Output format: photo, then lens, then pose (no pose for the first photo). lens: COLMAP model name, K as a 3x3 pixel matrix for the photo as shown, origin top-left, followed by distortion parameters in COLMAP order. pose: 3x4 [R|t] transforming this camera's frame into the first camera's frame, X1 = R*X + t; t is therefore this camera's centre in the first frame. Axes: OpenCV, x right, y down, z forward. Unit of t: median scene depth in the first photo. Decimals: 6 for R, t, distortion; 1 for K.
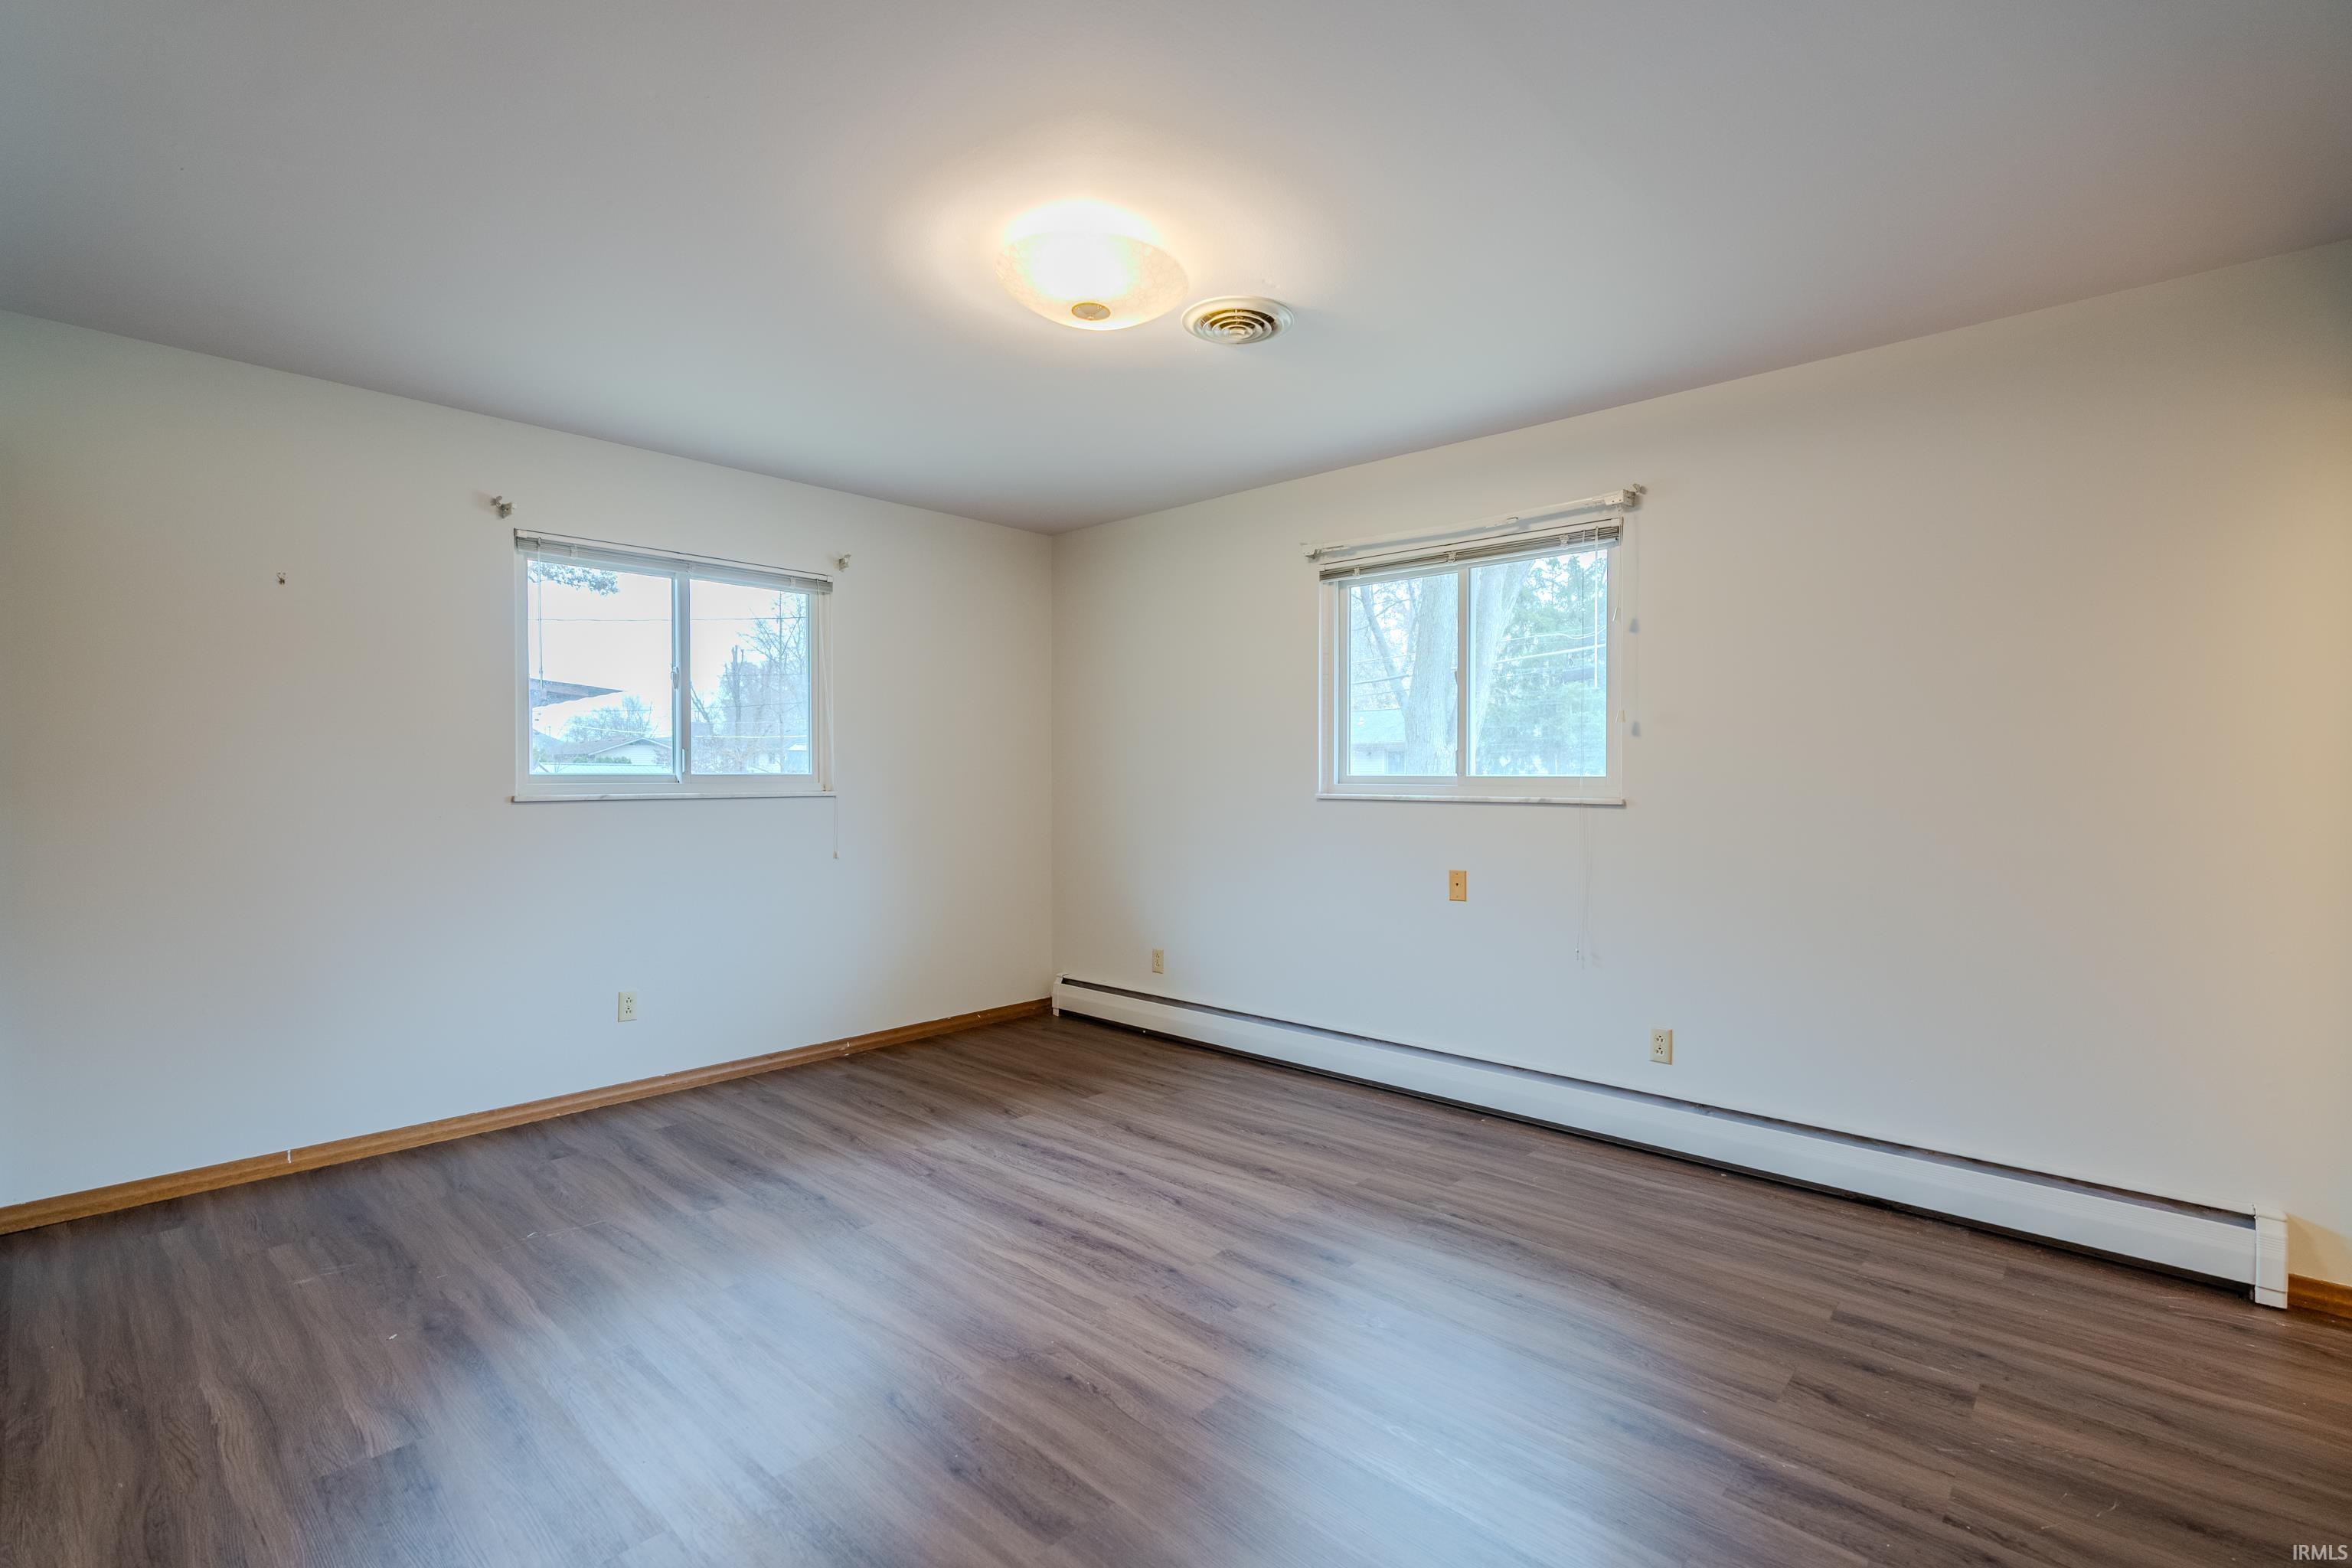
lens RADIAL K [[1061.2, 0, 1166.9], [0, 1061.2, 777.3], [0, 0, 1]] dist [0.000067, 0.000009]
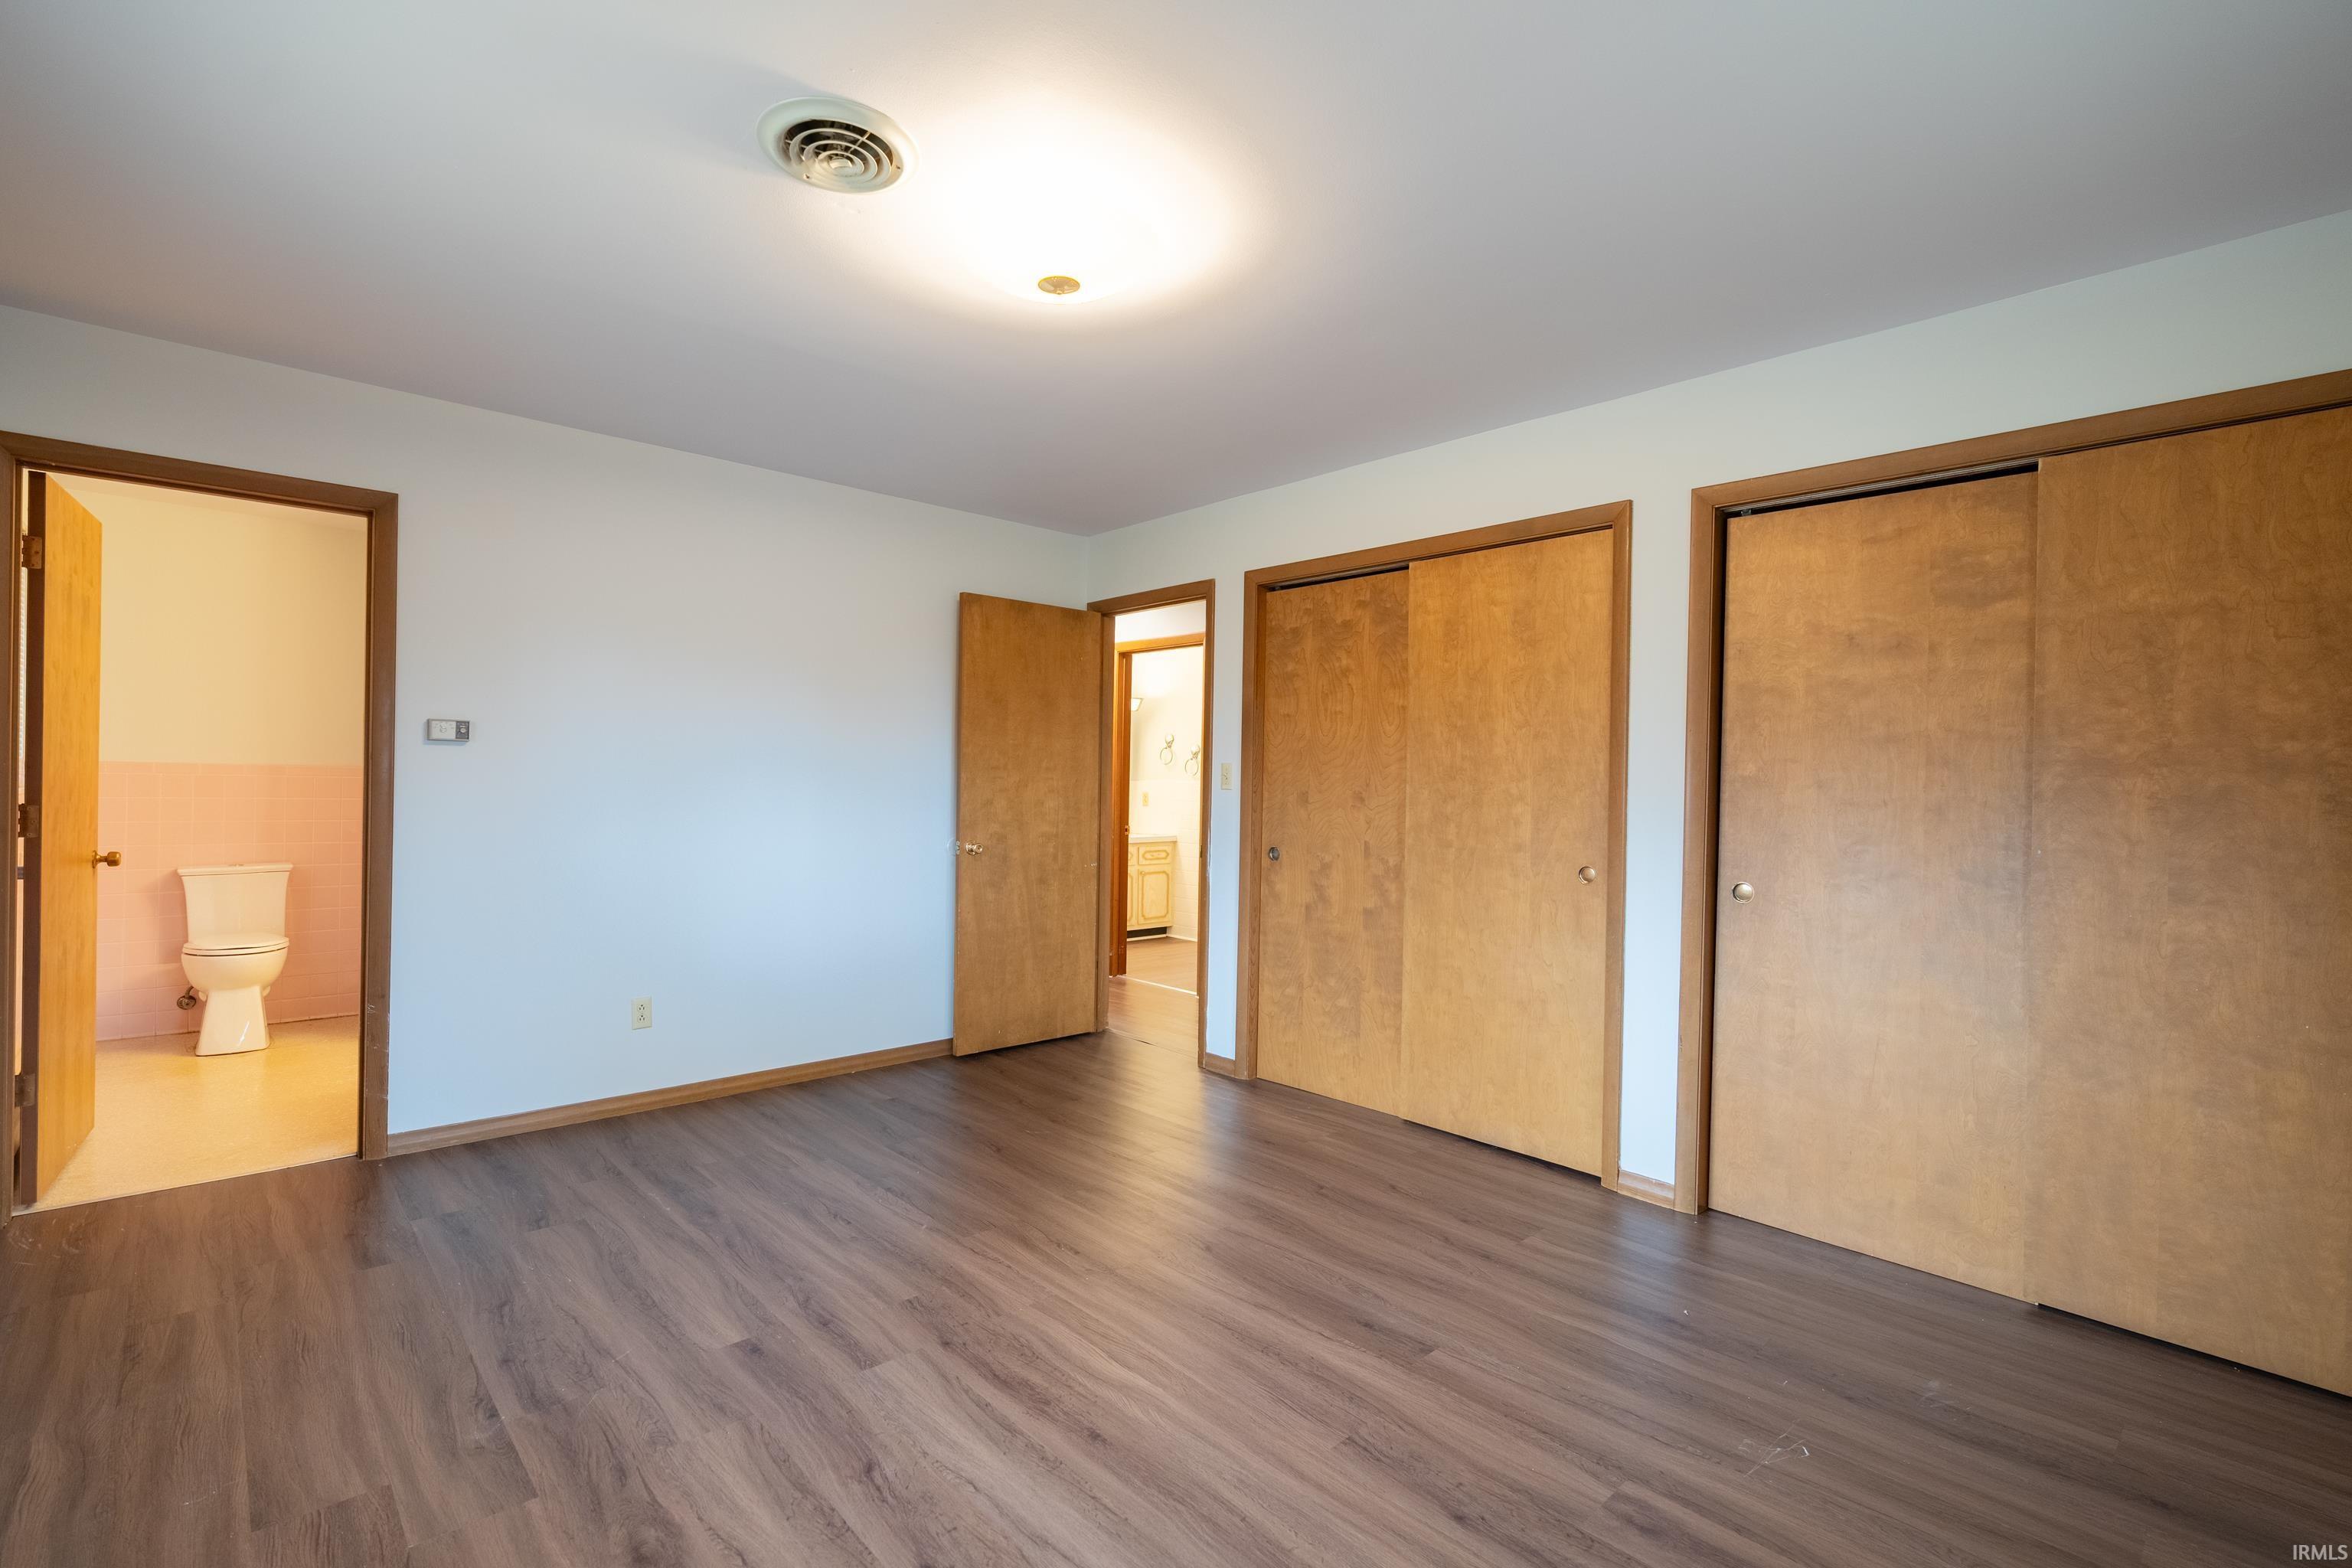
lens RADIAL K [[1061.2, 0, 1175.8], [0, 1061.2, 783.6], [0, 0, 1]] dist [0.000067, 0.000009]
pose [[-0.997763, -0.021795, 0.063193, -0.214821], [-0.021963, 0.999757, -0.001977, -0.006062], [-0.063135, -0.003361, -0.997999, 1.731255]]
